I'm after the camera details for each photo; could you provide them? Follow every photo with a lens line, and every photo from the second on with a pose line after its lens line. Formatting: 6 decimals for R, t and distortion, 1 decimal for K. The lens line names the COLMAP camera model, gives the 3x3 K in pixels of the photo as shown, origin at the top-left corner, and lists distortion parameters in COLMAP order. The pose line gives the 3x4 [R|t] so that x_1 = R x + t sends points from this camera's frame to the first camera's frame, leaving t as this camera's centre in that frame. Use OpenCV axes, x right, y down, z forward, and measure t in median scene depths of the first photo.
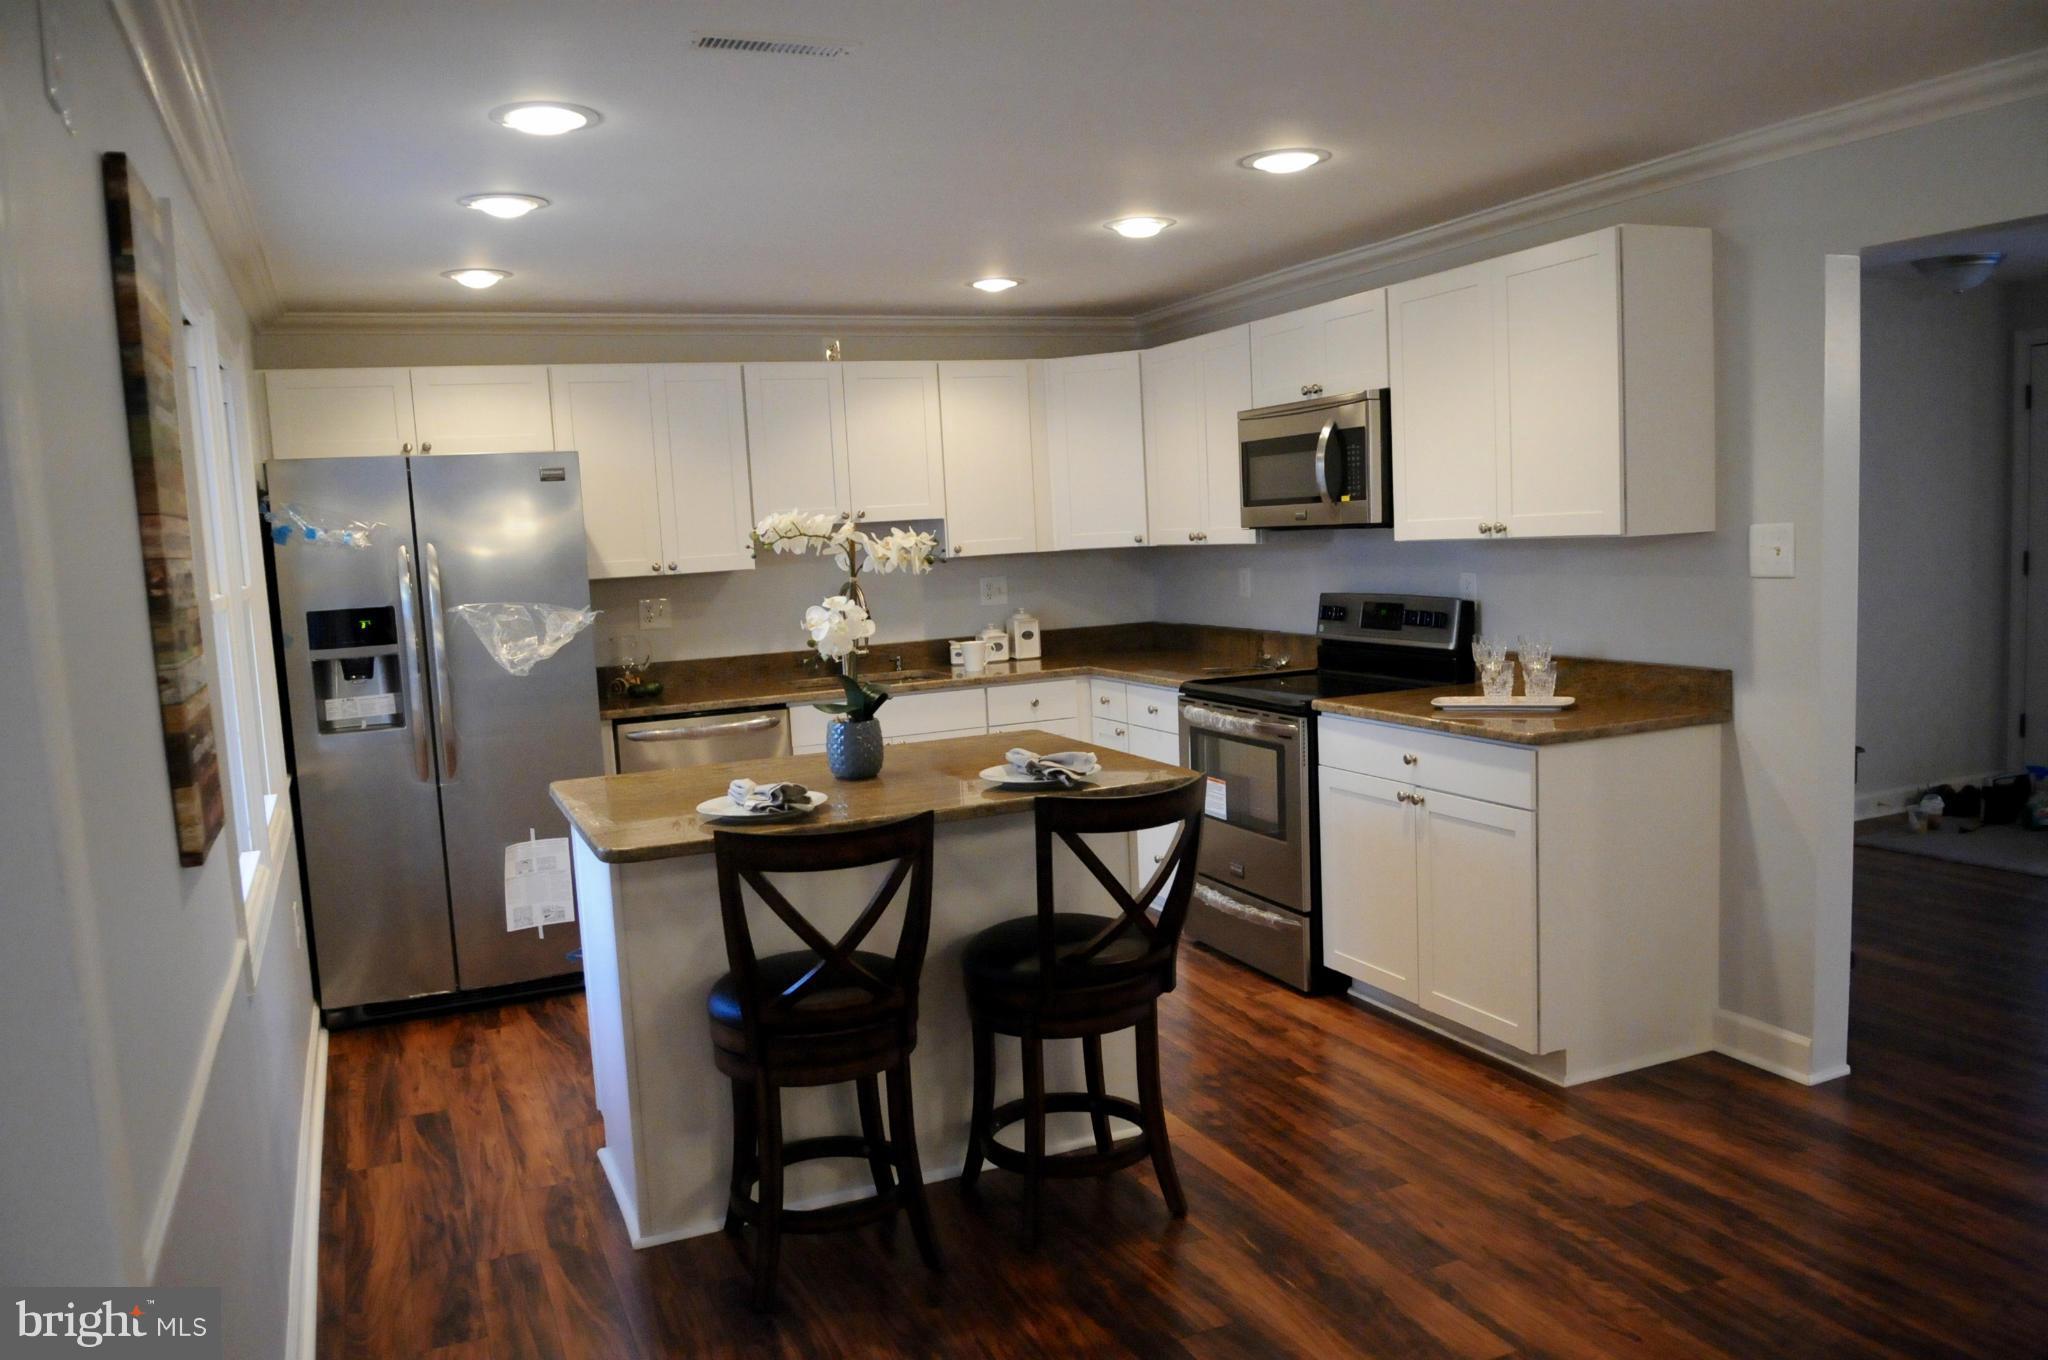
lens RADIAL K [[1523.2, 0, 1029.1], [0, 1523.2, 695.8], [0, 0, 1]] dist [-0.019767, -0.041317]
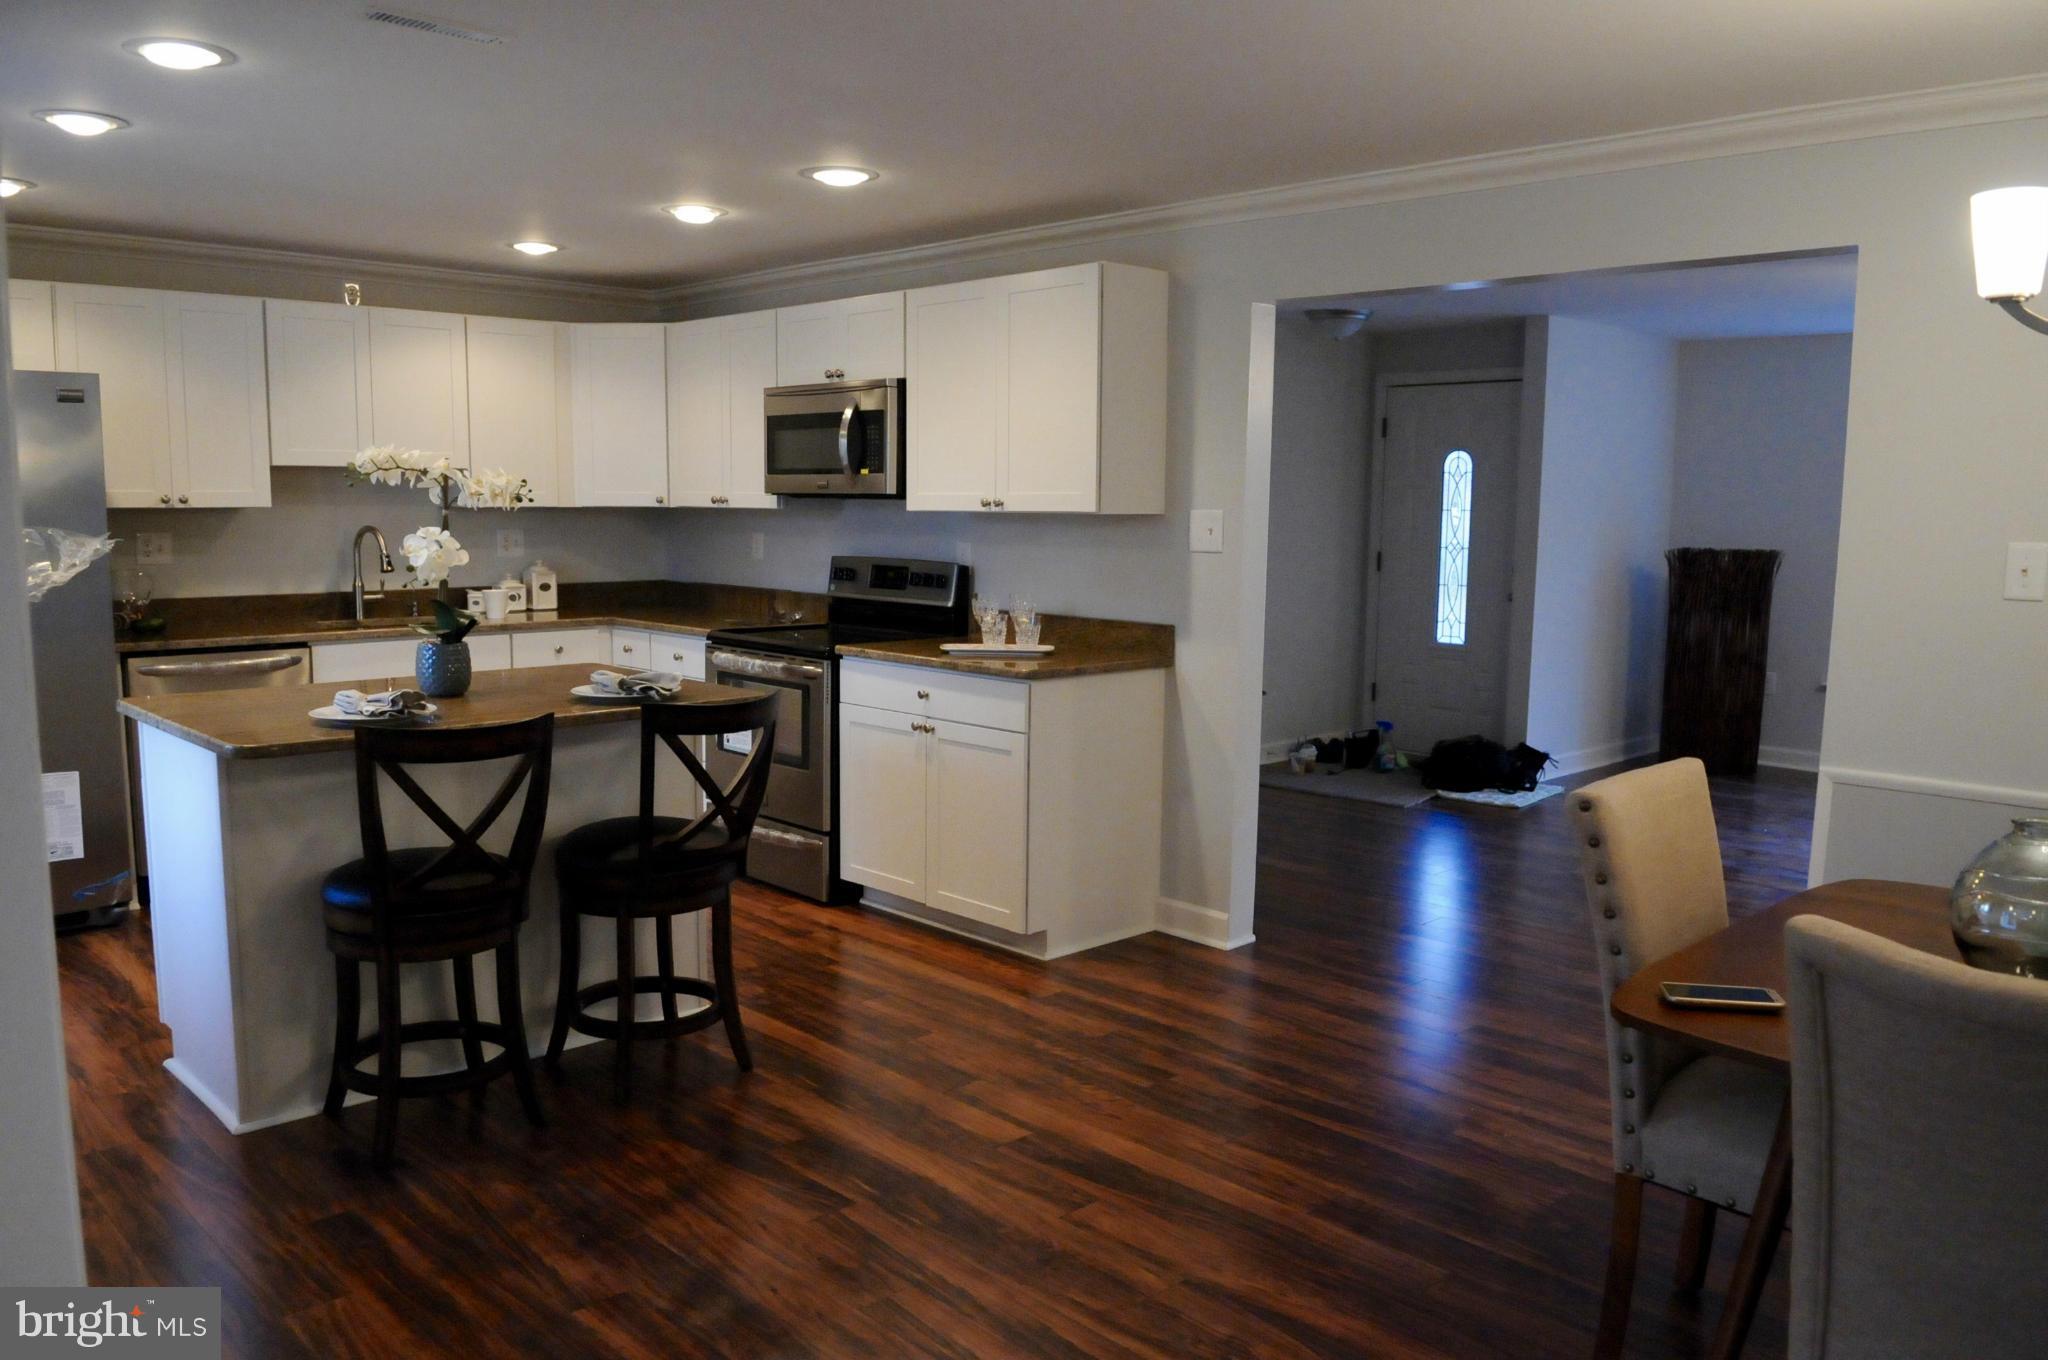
lens RADIAL K [[1523.2, 0, 1029.1], [0, 1523.2, 695.8], [0, 0, 1]] dist [-0.019767, -0.041317]
pose [[0.933794, 0.014270, 0.357527, -0.090548], [-0.017622, 0.999826, 0.006119, 0.032443], [-0.357378, -0.012014, 0.933883, -0.126368]]
